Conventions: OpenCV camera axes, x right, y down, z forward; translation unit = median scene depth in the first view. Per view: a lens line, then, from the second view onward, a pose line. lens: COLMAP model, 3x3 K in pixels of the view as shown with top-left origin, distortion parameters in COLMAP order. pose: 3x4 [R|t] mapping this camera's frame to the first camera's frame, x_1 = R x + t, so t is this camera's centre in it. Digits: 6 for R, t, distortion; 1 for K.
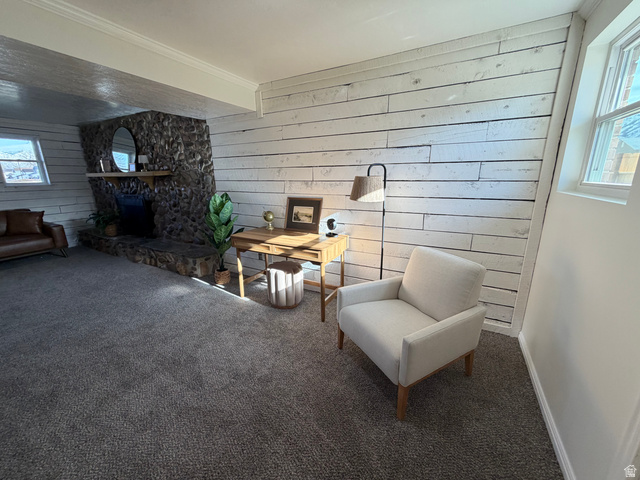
lens RADIAL K [[254.3, 0, 318.4], [0, 254.3, 240.7], [0, 0, 1]] dist [0.000539, -0.000877]
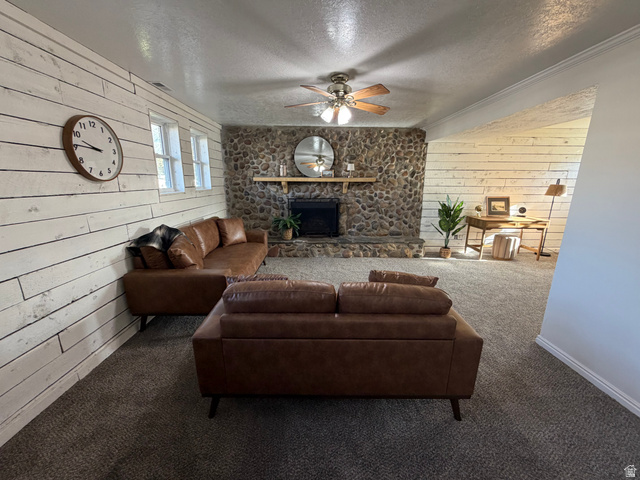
lens RADIAL K [[254.3, 0, 317.9], [0, 254.3, 239.1], [0, 0, 1]] dist [0.000539, -0.000877]
pose [[0.876052, -0.090890, 0.473573, -1.419924], [0.104666, 0.994504, -0.002751, -0.006108], [-0.470720, 0.051977, 0.880750, 0.064396]]
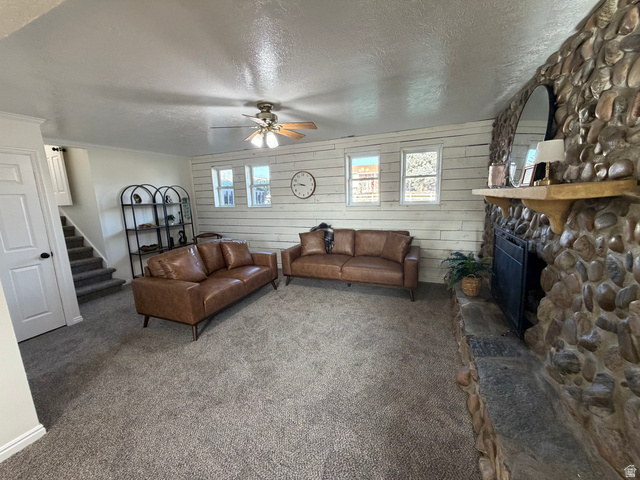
lens RADIAL K [[254.3, 0, 317.2], [0, 254.3, 238.6], [0, 0, 1]] dist [0.000539, -0.000877]
pose [[0.087834, 0.179078, -0.979906, -0.345788], [-0.221691, 0.962552, 0.156035, -0.187243], [0.971153, 0.203531, 0.124245, 0.667149]]
